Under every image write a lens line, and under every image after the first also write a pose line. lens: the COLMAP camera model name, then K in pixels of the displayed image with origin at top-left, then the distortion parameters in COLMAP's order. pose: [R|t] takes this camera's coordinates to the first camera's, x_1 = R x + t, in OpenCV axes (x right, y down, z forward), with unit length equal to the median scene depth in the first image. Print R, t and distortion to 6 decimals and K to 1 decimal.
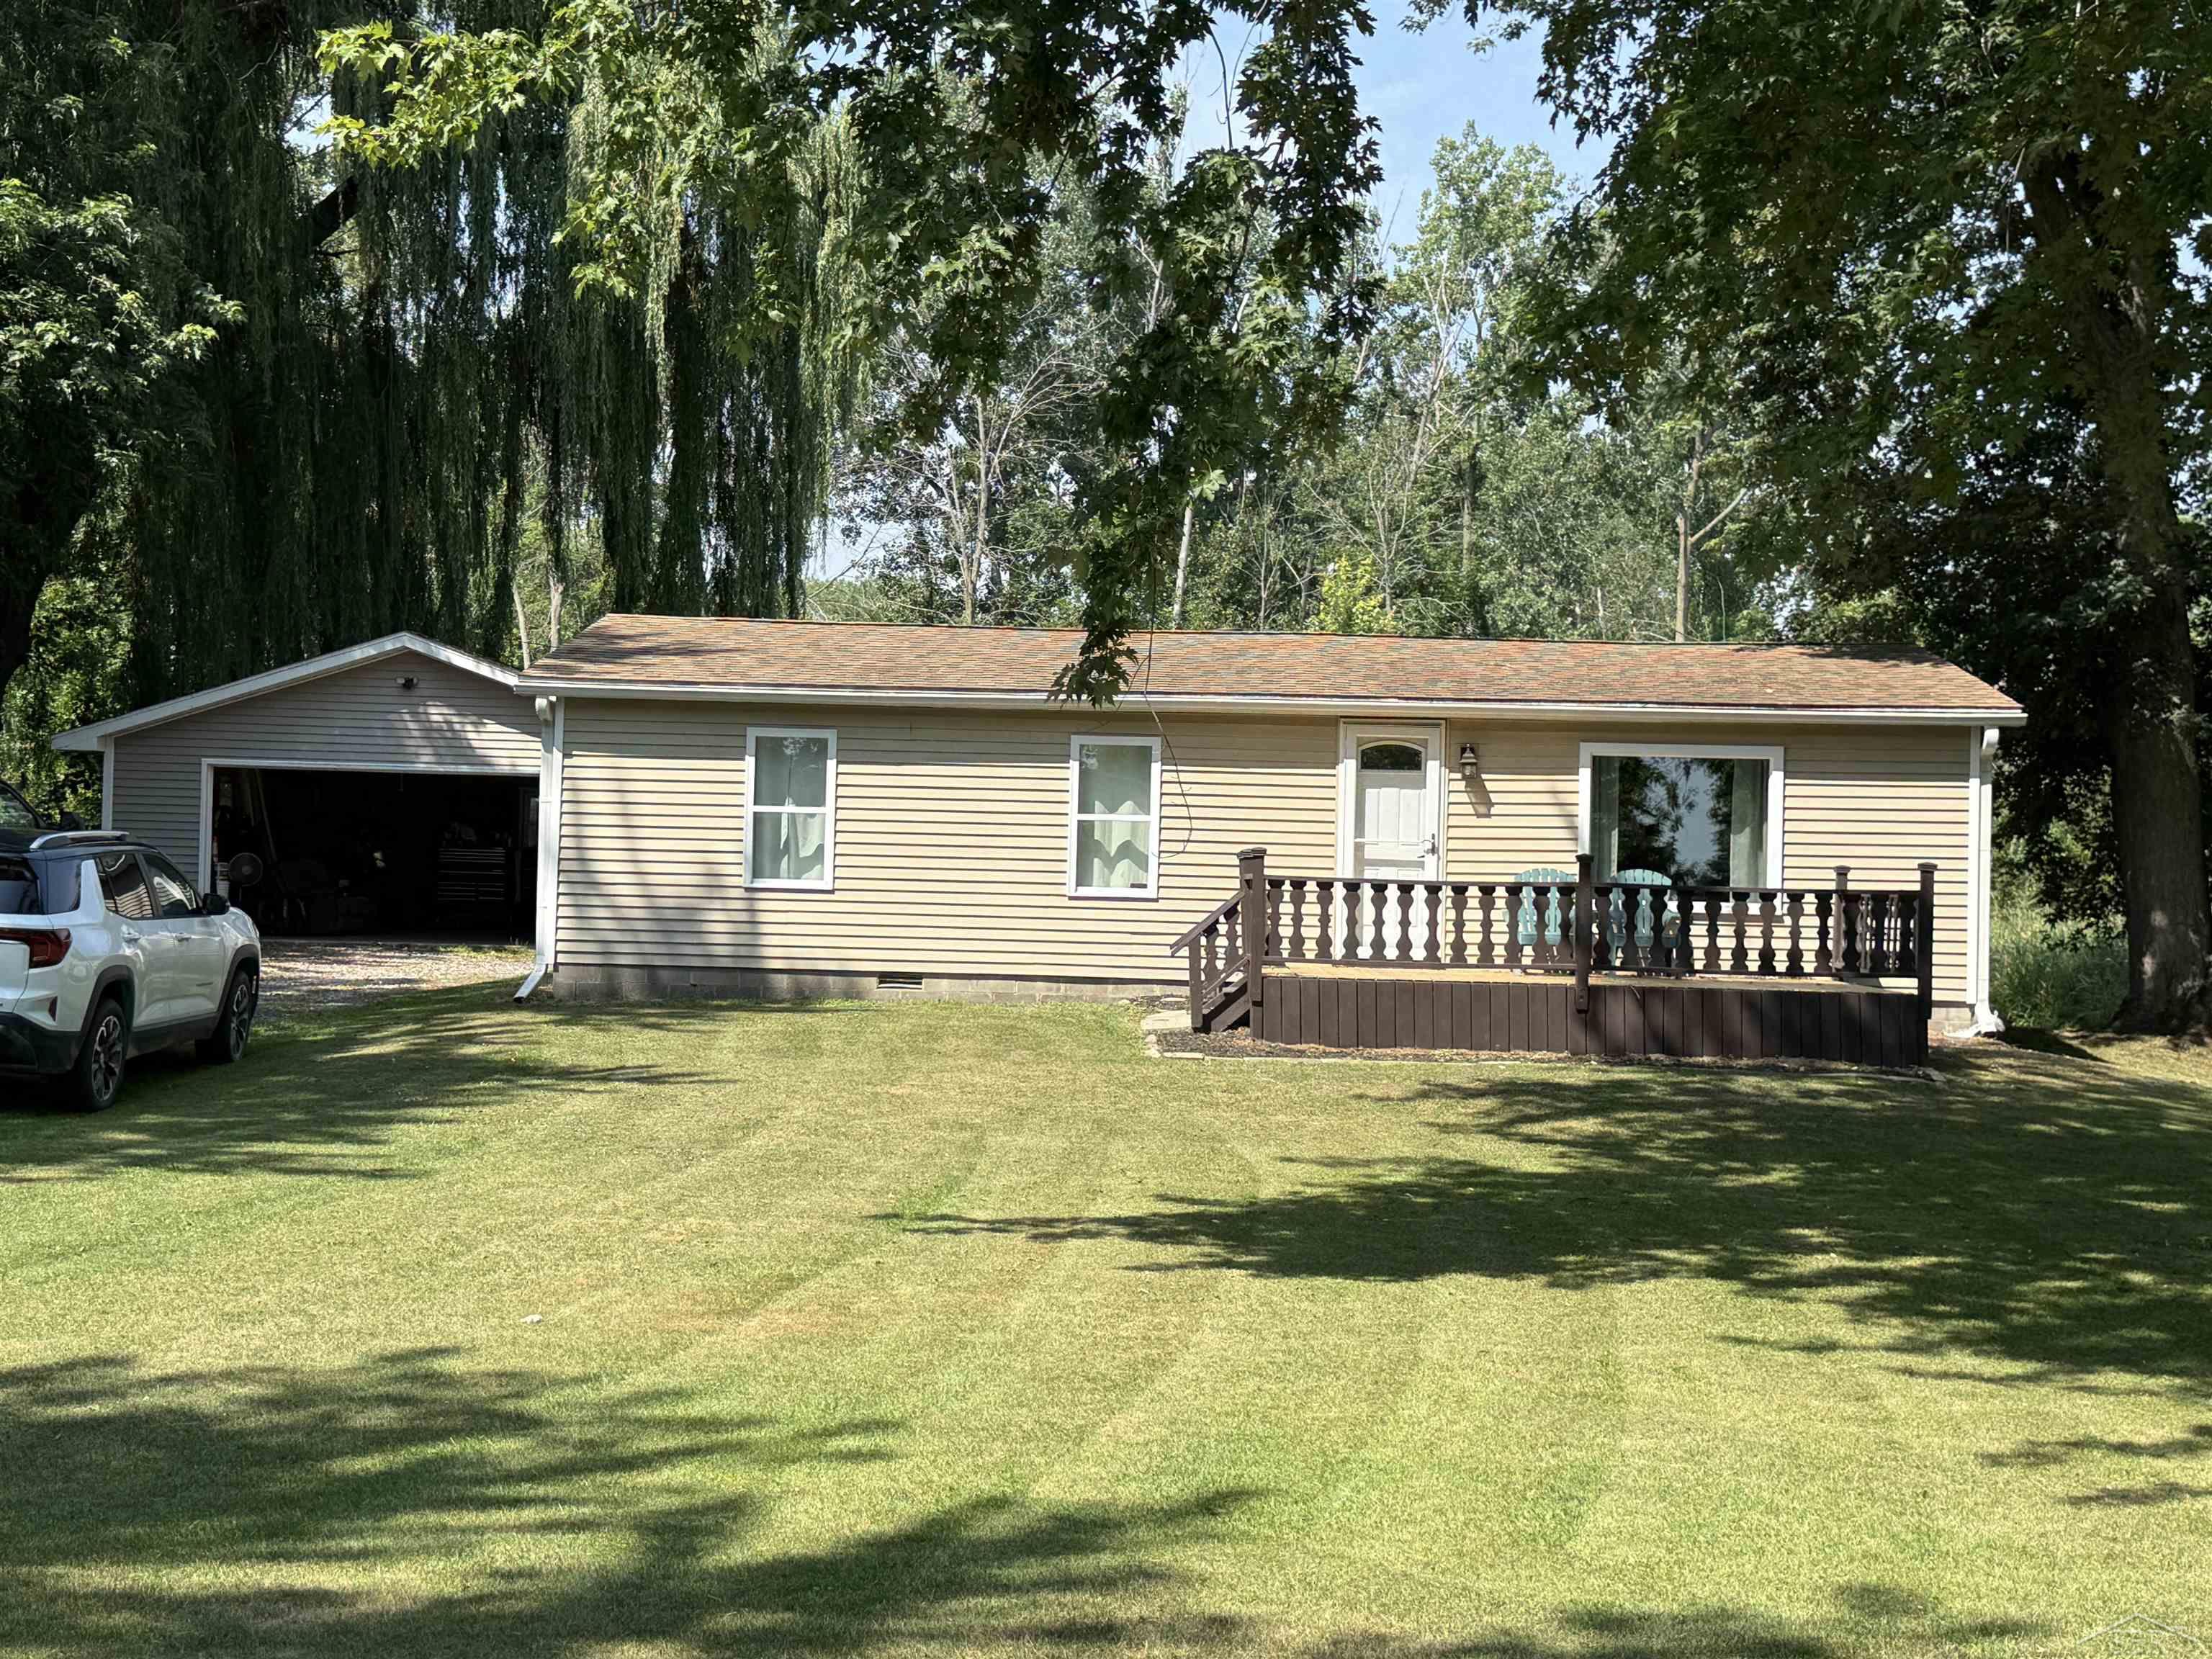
lens RADIAL K [[2823.5, 0, 1105.6], [0, 2823.5, 817.9], [0, 0, 1]] dist [0.157342, 0.000000]
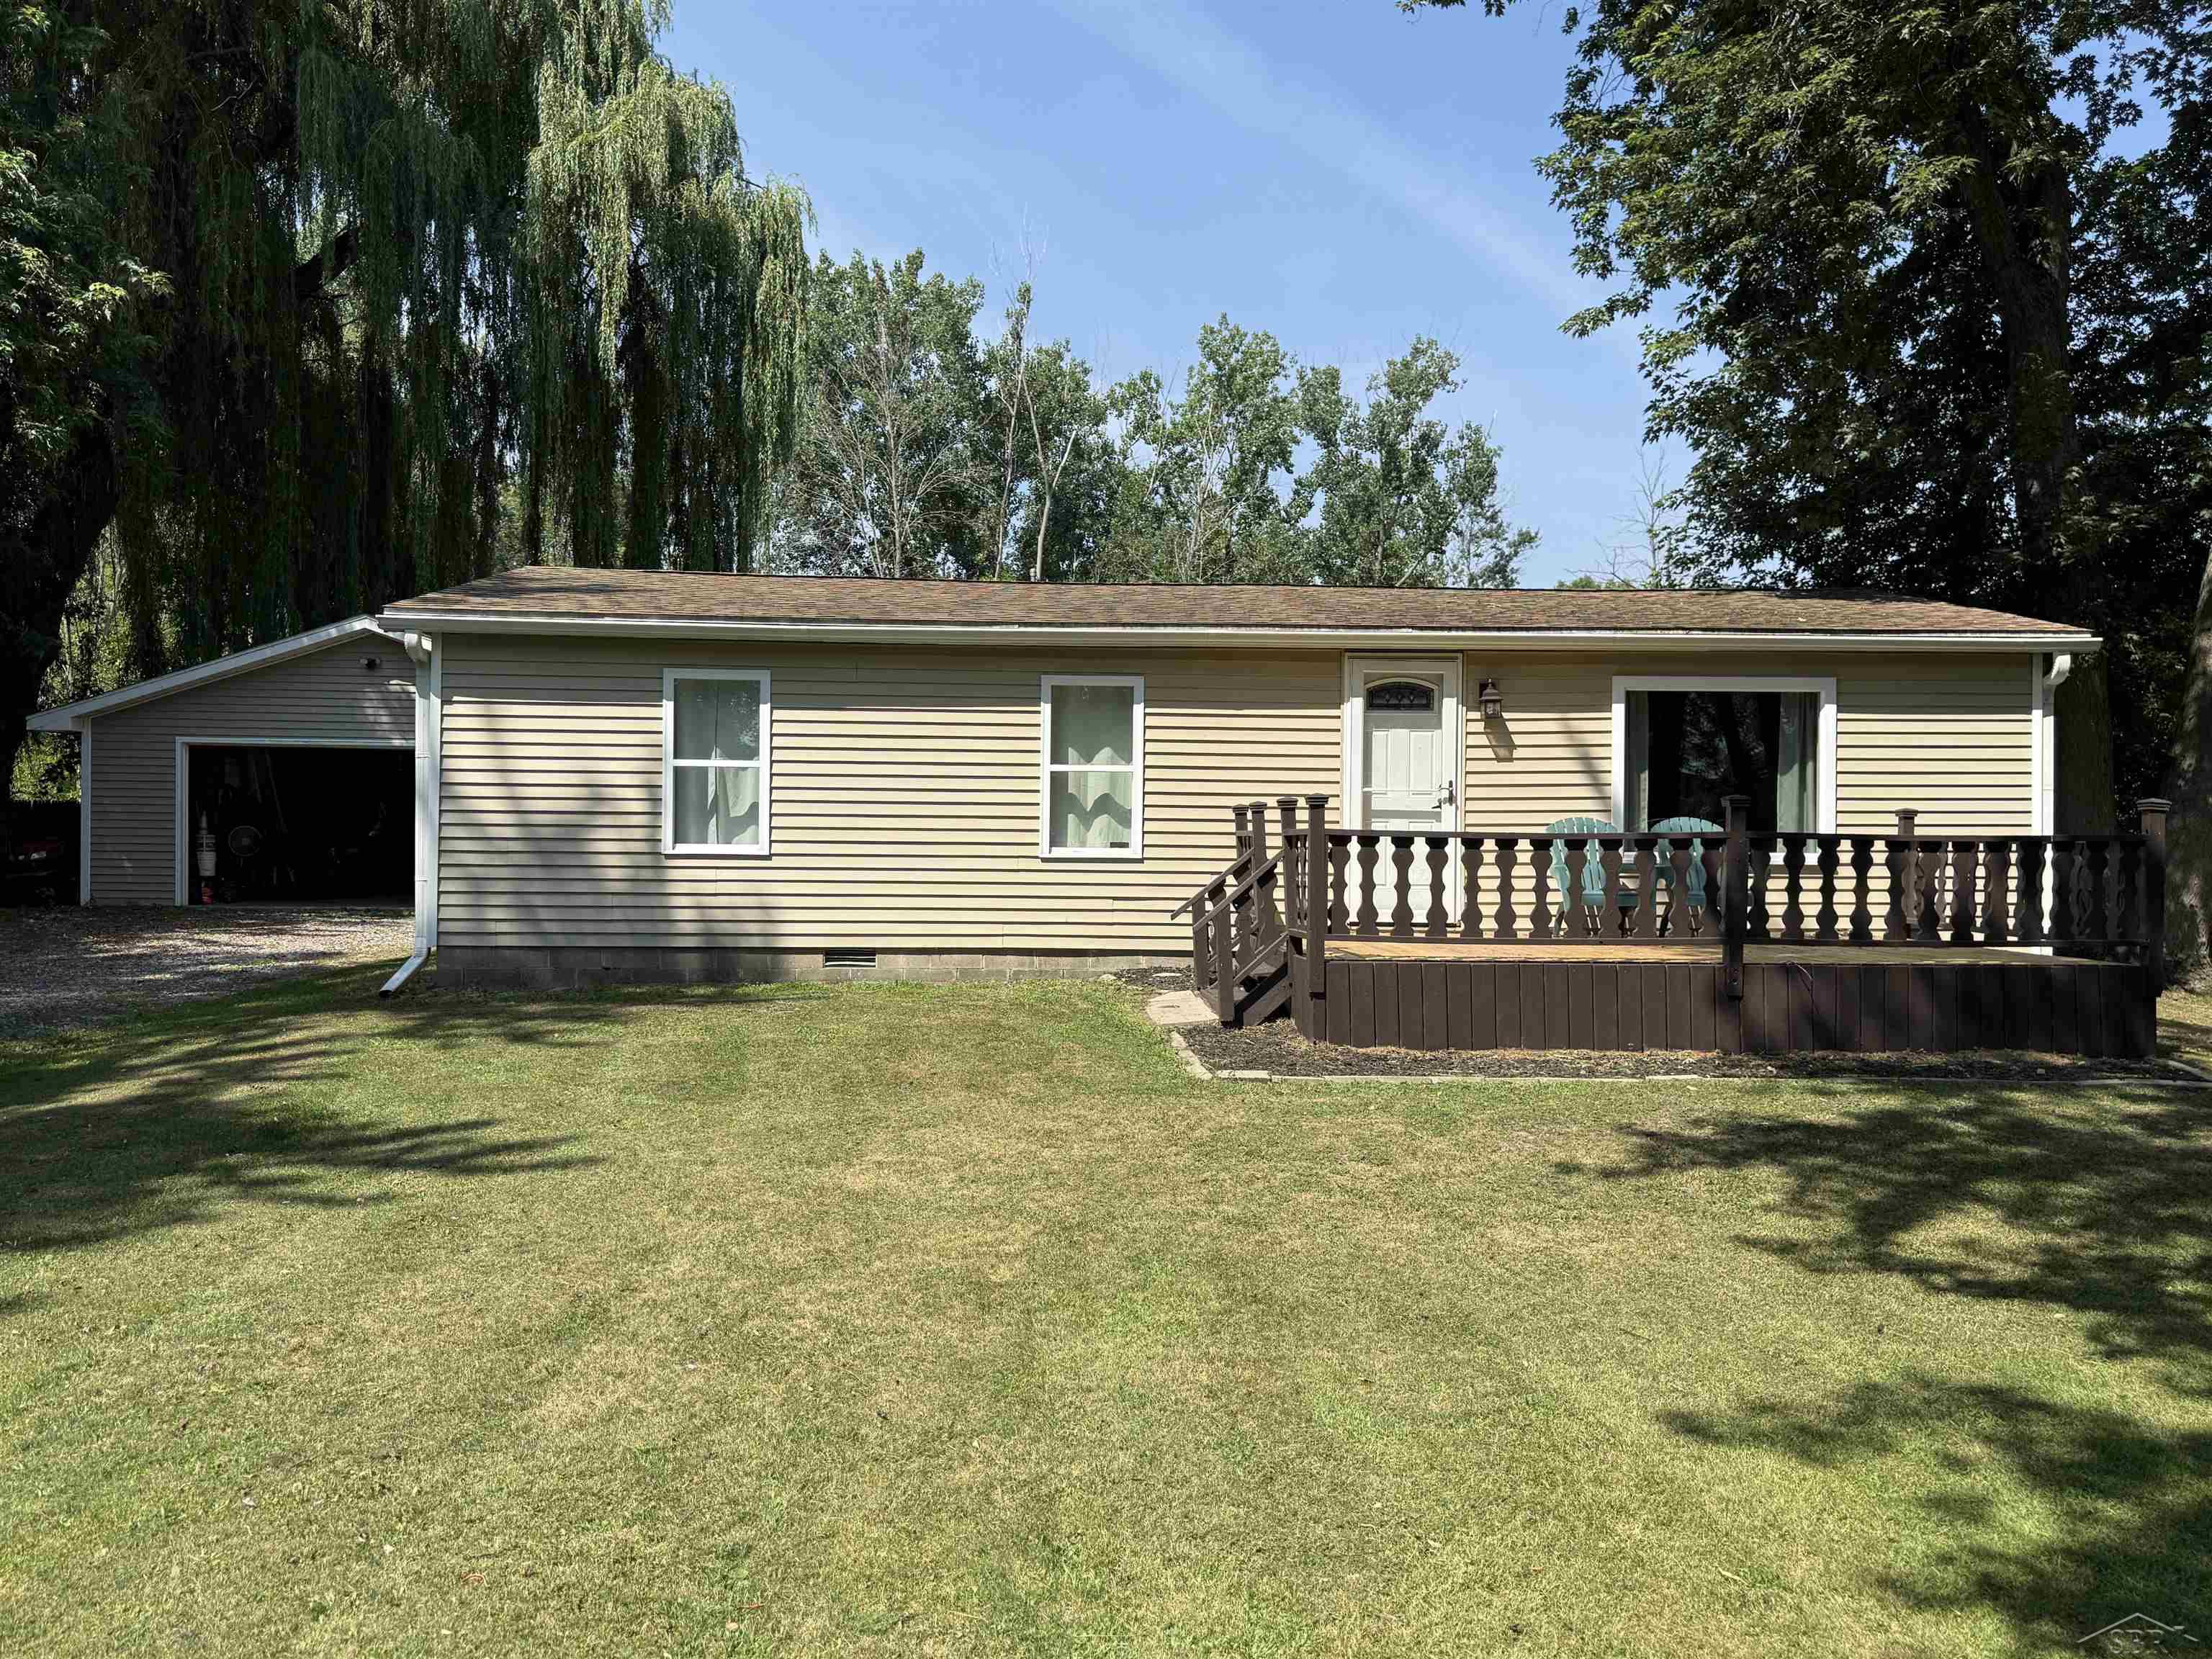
lens RADIAL K [[1714.0, 0, 1092.5], [0, 1714.0, 863.5], [0, 0, 1]] dist [0.092269, -0.021879]
pose [[0.997068, -0.016315, 0.074755, -0.037098], [0.013595, 0.999232, 0.036752, 0.010144], [-0.075297, -0.035628, 0.996524, 0.467775]]
